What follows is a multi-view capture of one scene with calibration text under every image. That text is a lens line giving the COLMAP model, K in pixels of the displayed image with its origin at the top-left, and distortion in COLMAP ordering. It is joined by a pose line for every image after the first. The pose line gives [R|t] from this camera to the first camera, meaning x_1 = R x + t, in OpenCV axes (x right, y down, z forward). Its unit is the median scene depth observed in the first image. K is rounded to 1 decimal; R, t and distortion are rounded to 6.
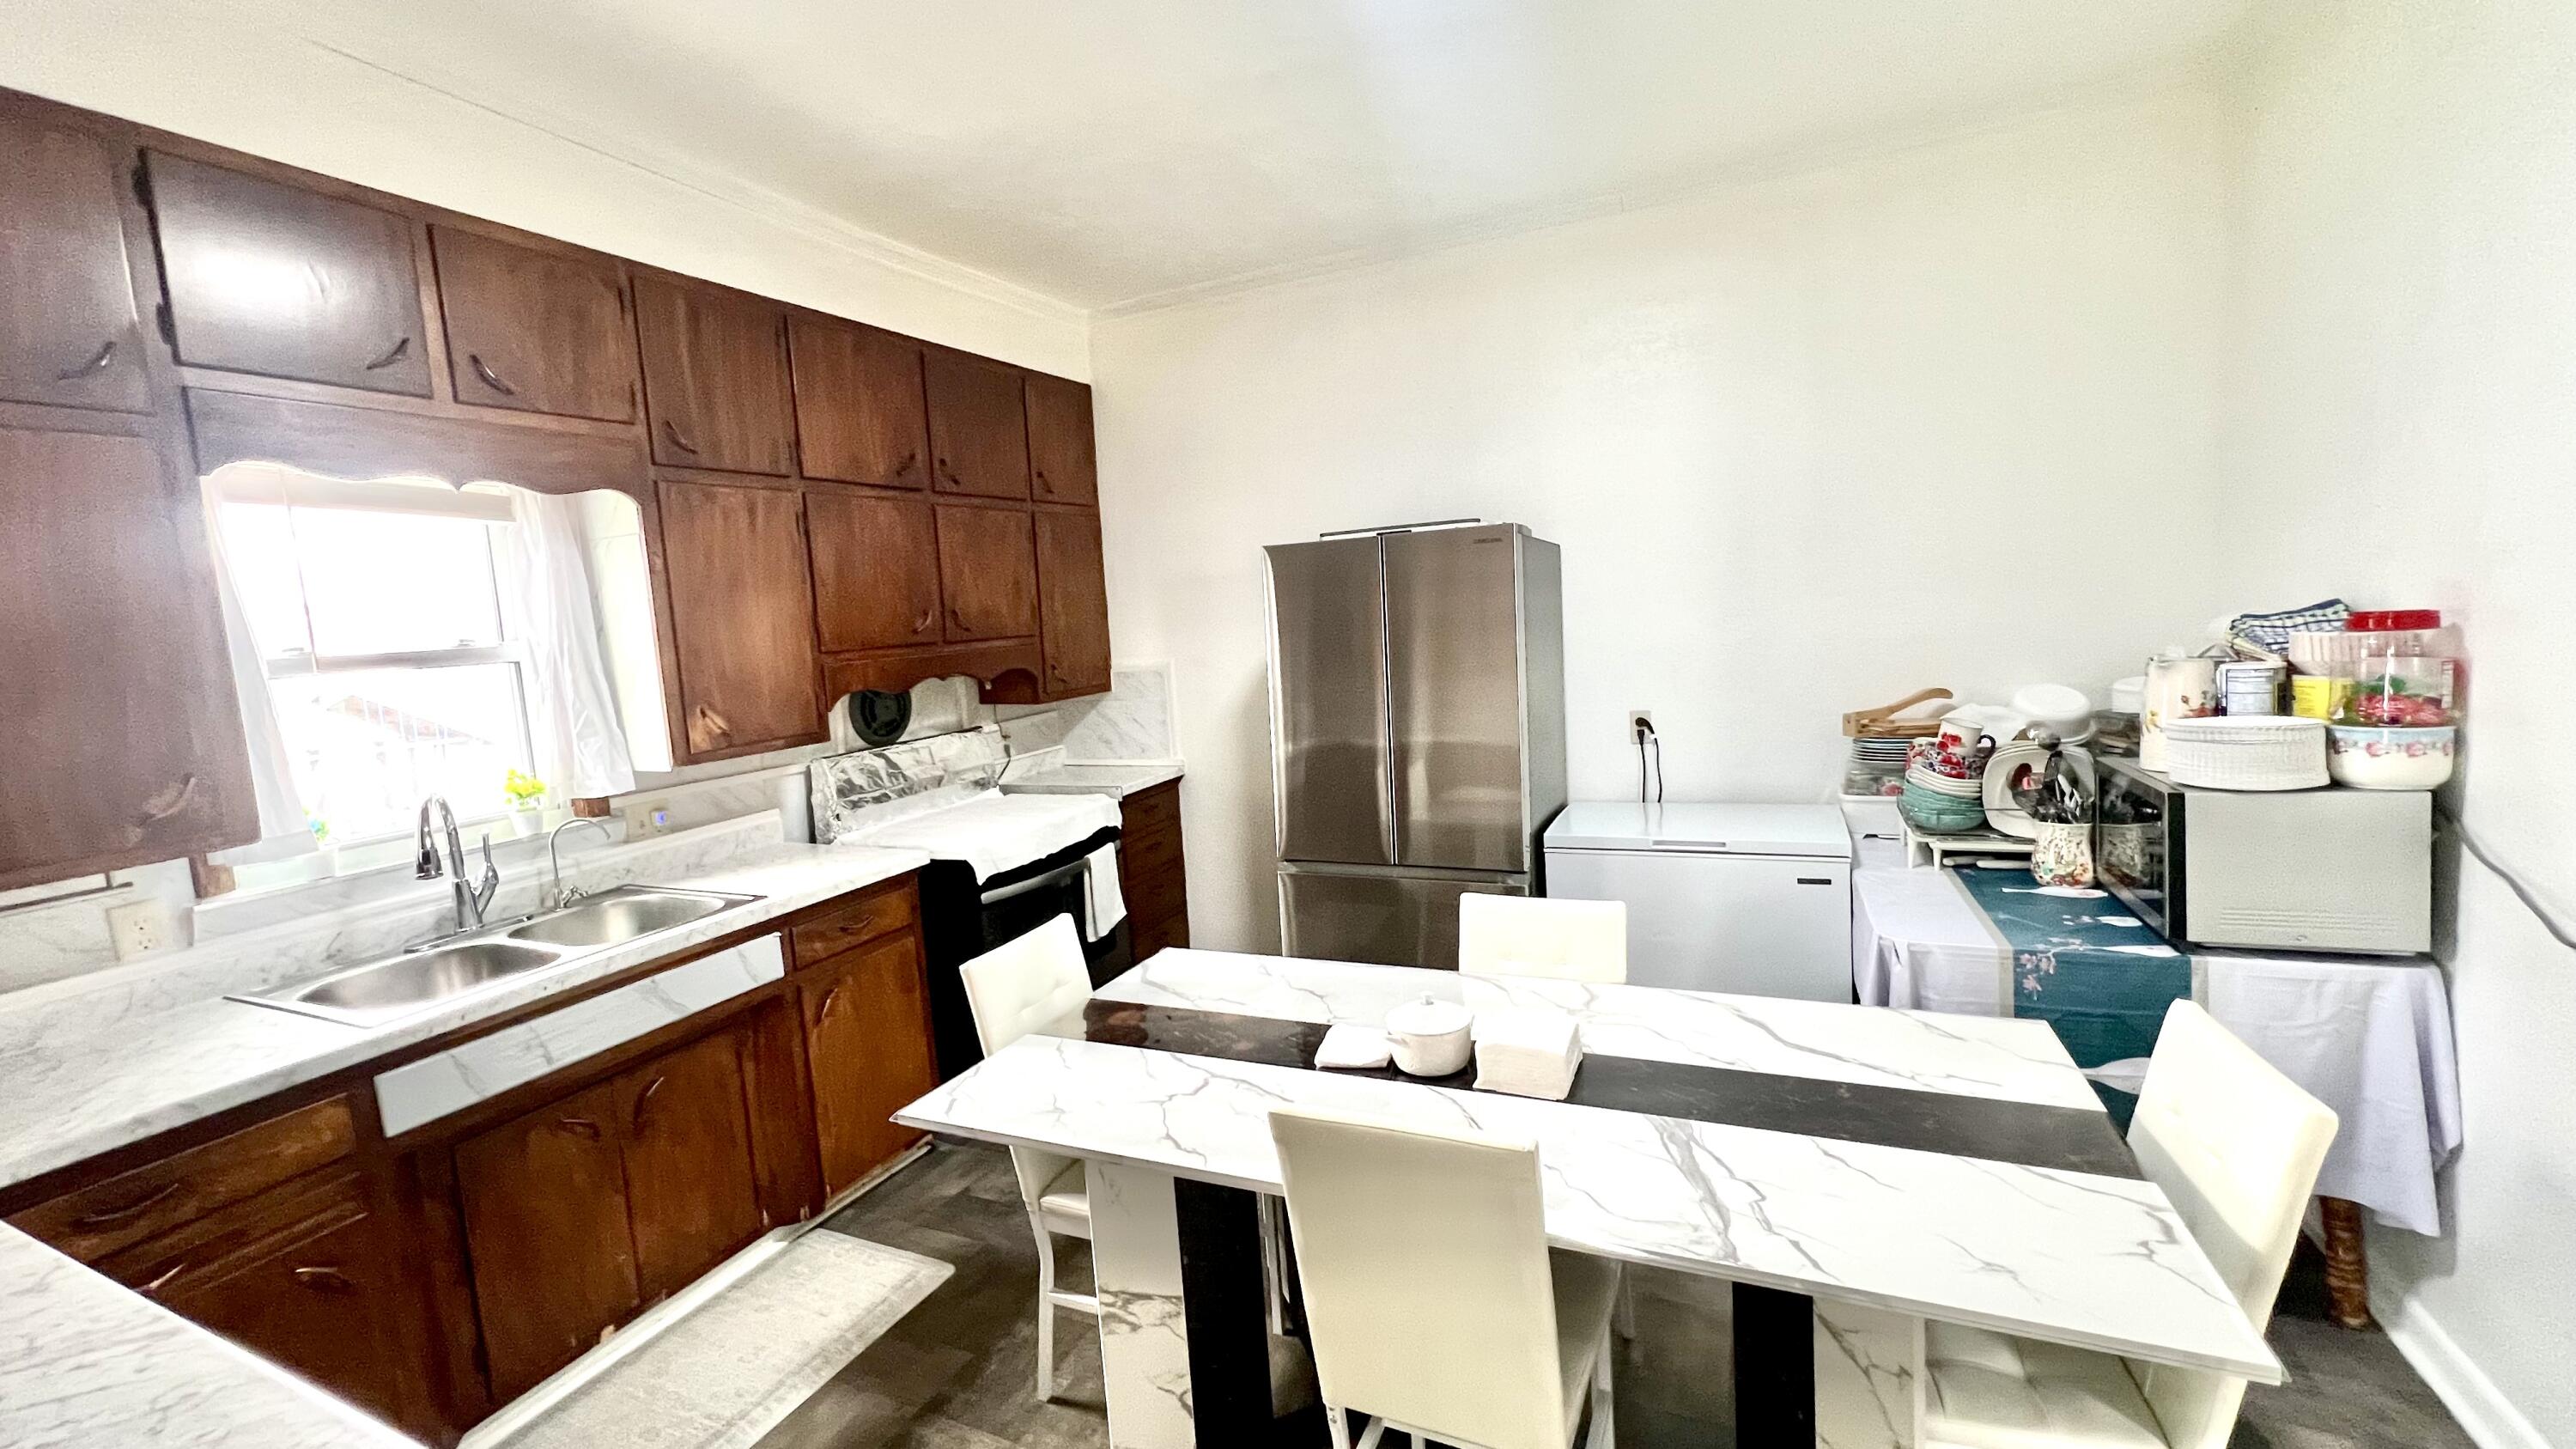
lens RADIAL K [[1043.1, 0, 1275.2], [0, 1043.1, 729.9], [0, 0, 1]] dist [0.000248, 0.001260]
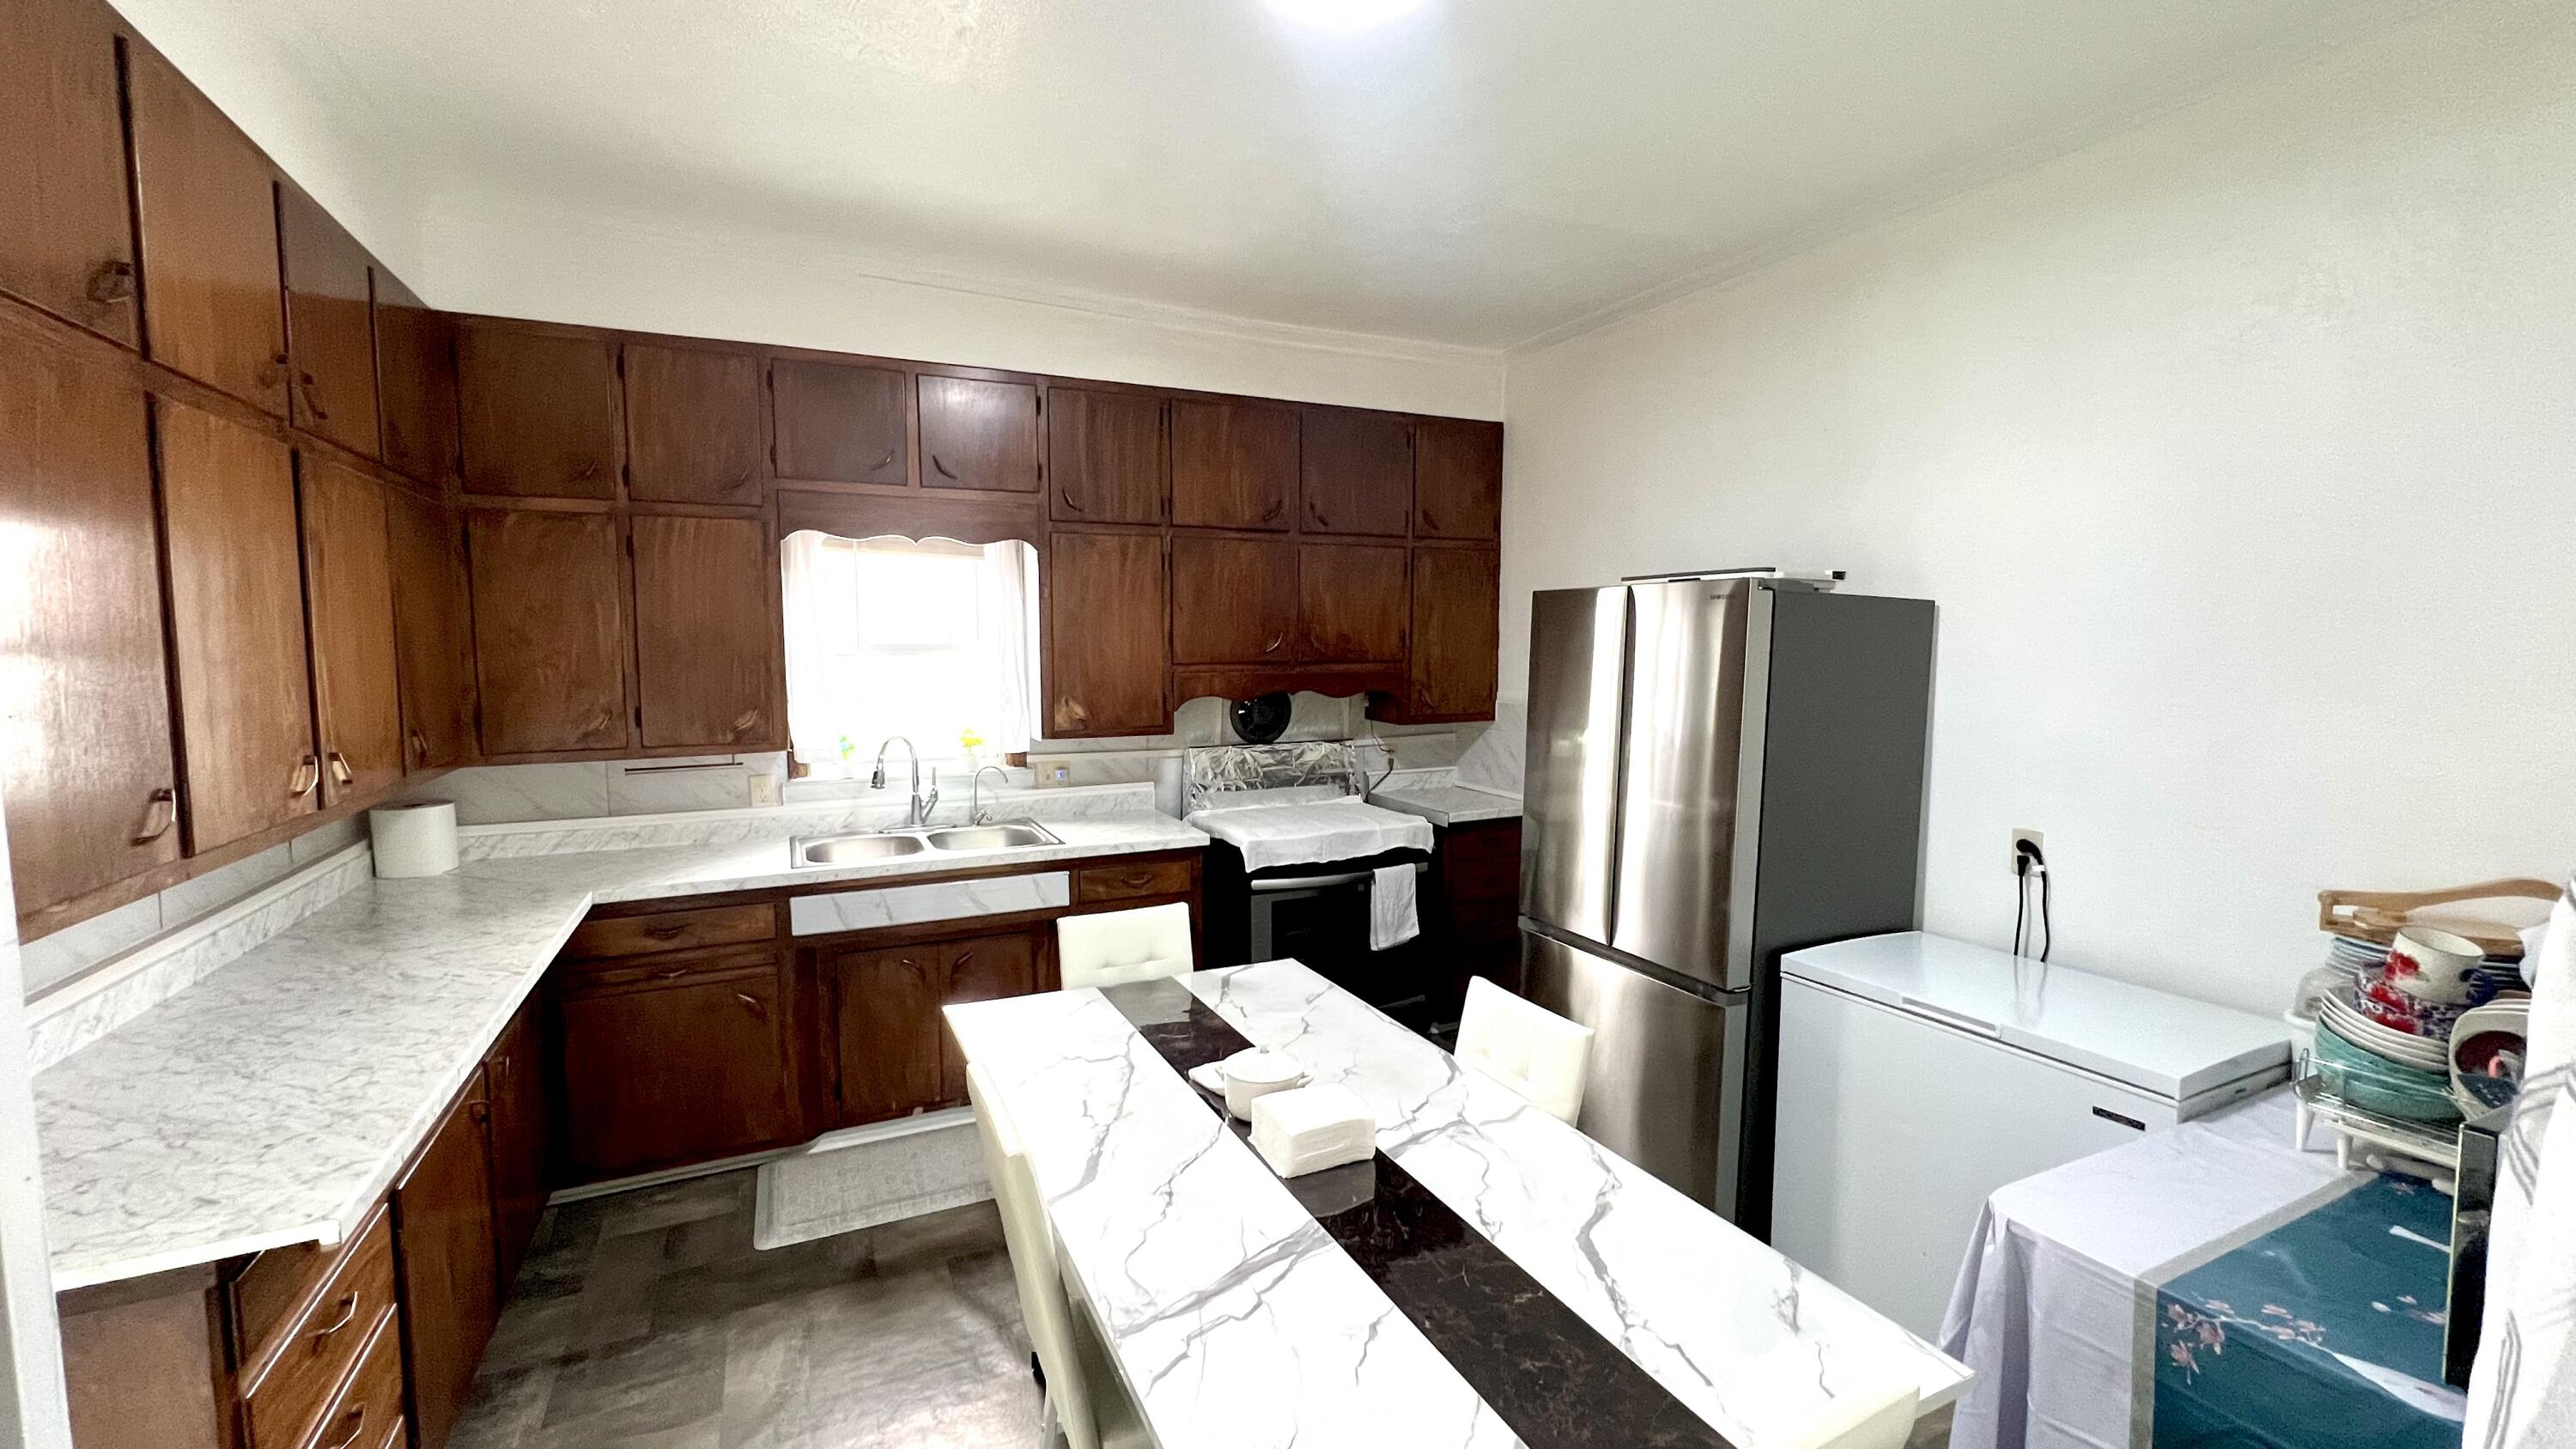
lens RADIAL K [[1043.1, 0, 1274.8], [0, 1043.1, 727.4], [0, 0, 1]] dist [0.000248, 0.001260]
pose [[0.767604, 0.120184, -0.629556, 0.461211], [-0.124621, 0.991502, 0.037333, -0.060252], [0.628692, 0.049799, 0.776058, 0.106930]]
